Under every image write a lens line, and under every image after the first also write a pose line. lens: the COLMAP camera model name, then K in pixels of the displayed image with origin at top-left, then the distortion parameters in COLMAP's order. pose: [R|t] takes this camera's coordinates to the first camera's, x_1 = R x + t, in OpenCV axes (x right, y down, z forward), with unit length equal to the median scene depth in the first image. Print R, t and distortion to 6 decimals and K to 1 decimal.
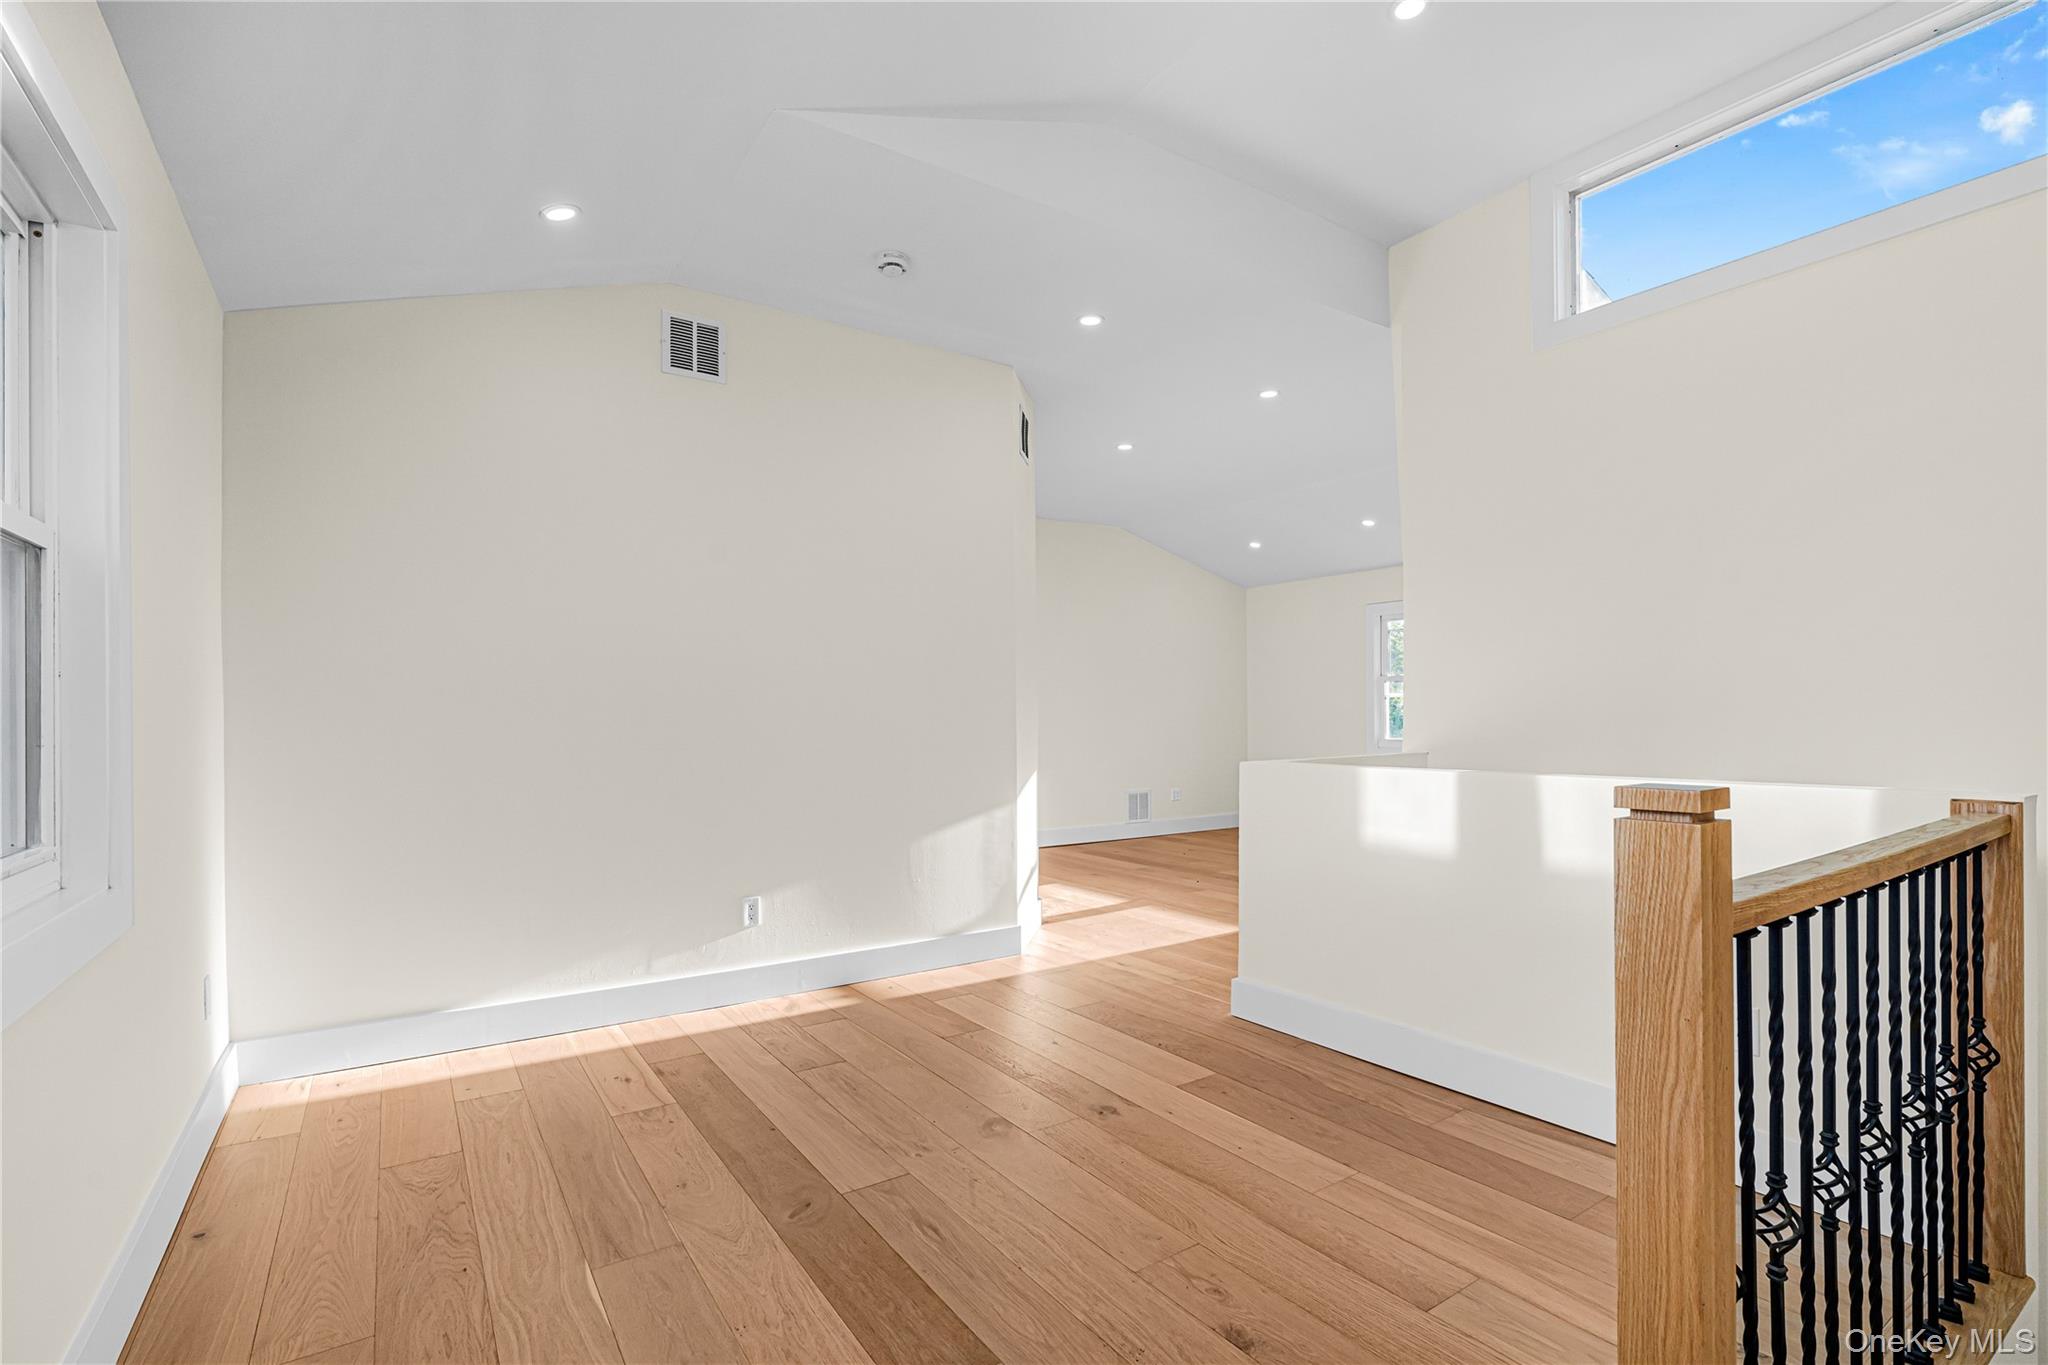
lens RADIAL K [[944.0, 0, 1024.0], [0, 944.0, 682.5], [0, 0, 1]] dist [0.000254, 0.000050]
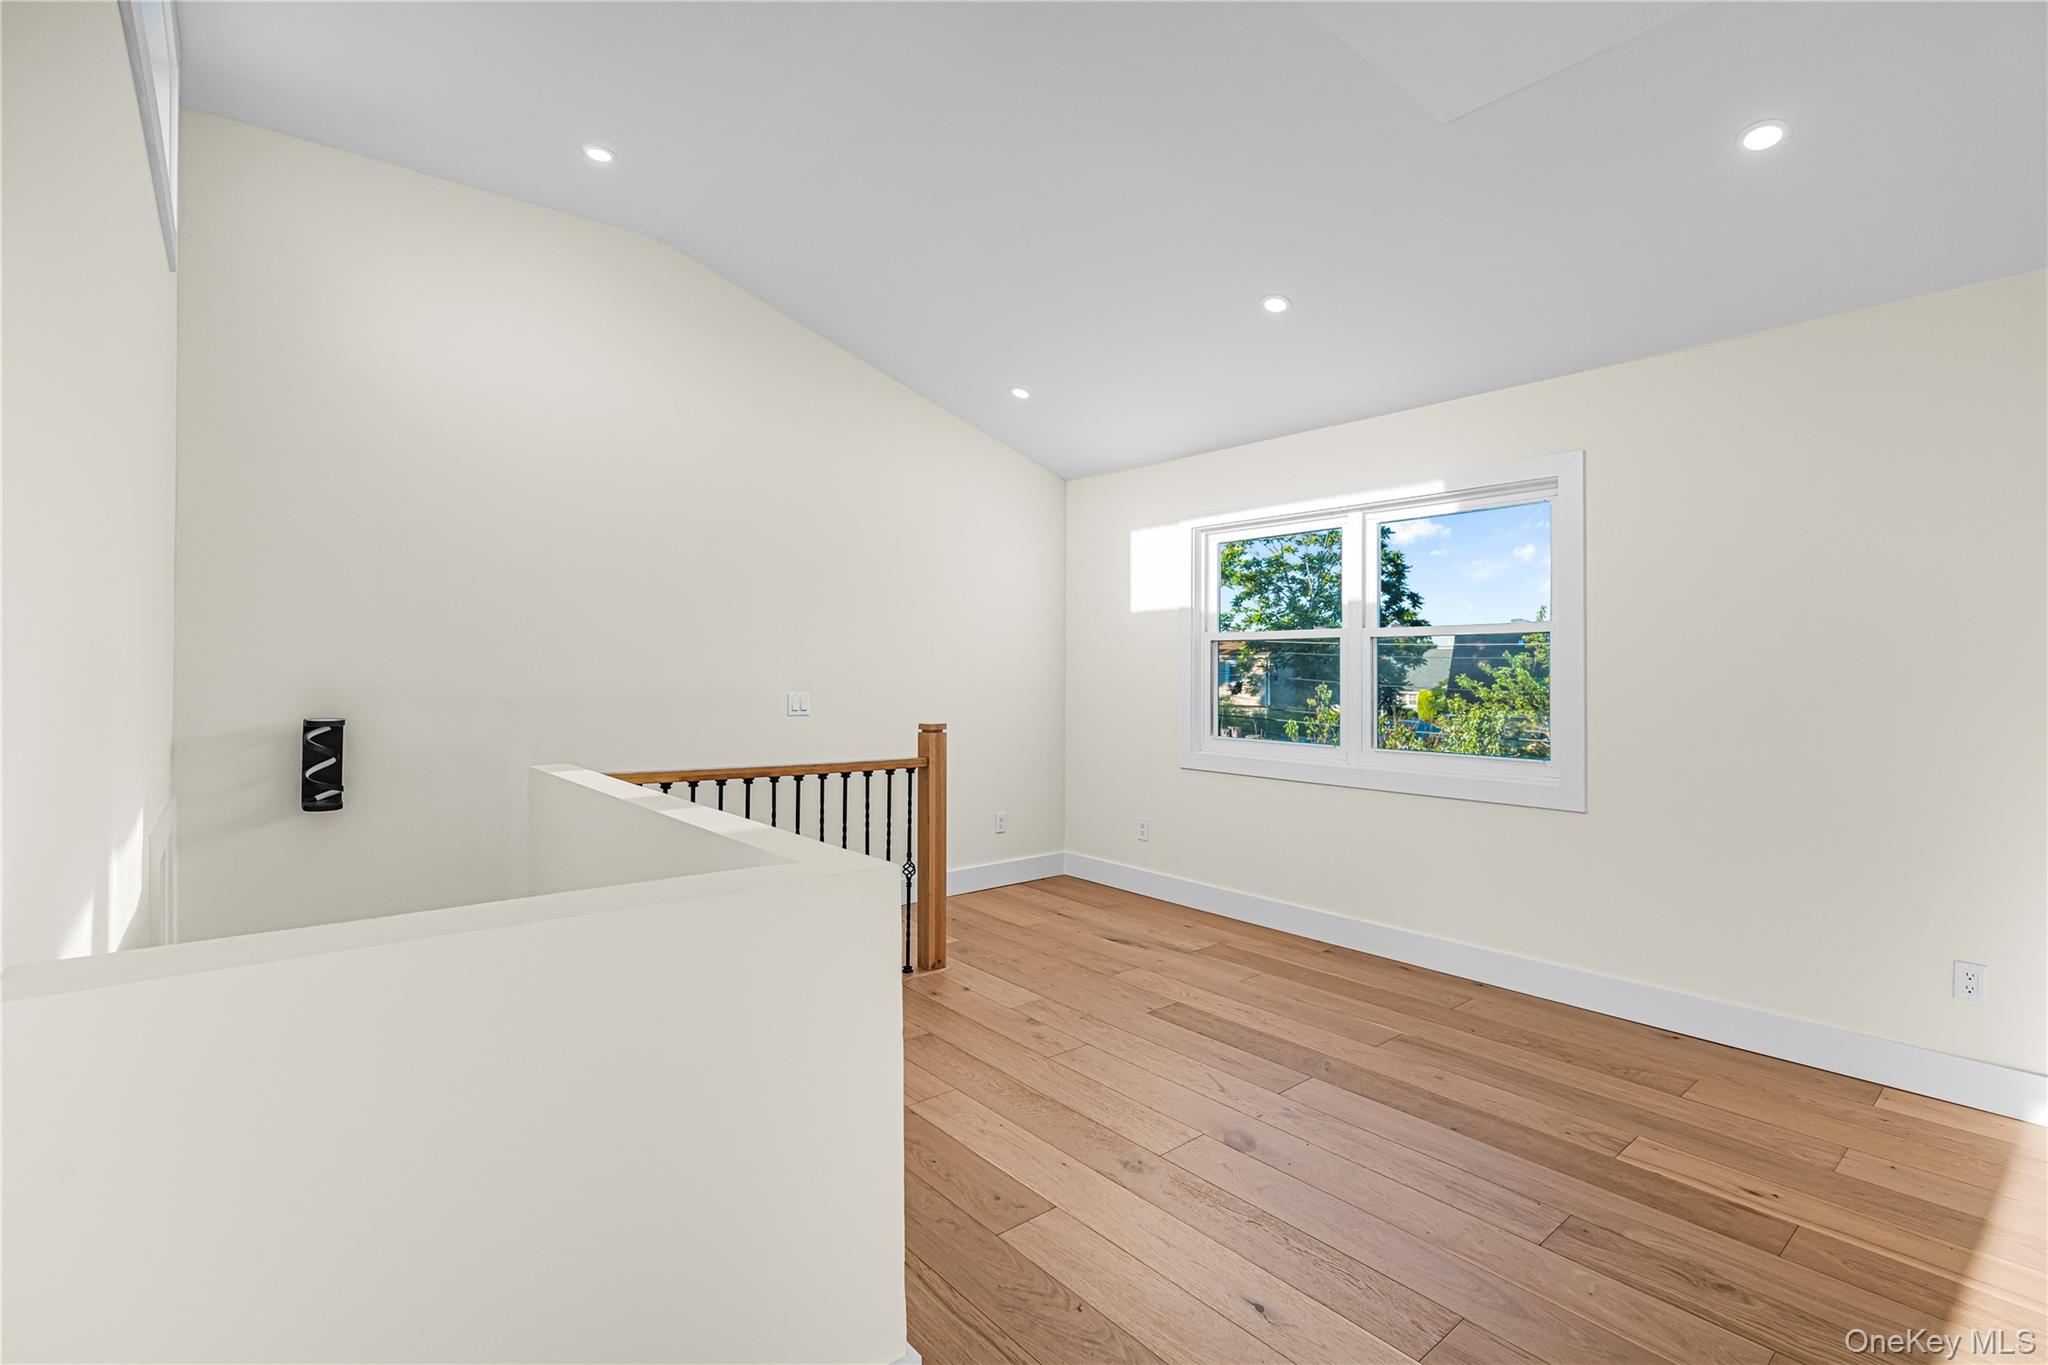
lens RADIAL K [[944.0, 0, 1024.0], [0, 944.0, 682.5], [0, 0, 1]] dist [0.000254, 0.000050]
pose [[-0.995151, 0.010507, -0.097794, 0.311109], [0.013147, 0.999565, -0.026399, 0.016442], [0.097474, -0.027557, -0.994857, 2.143879]]
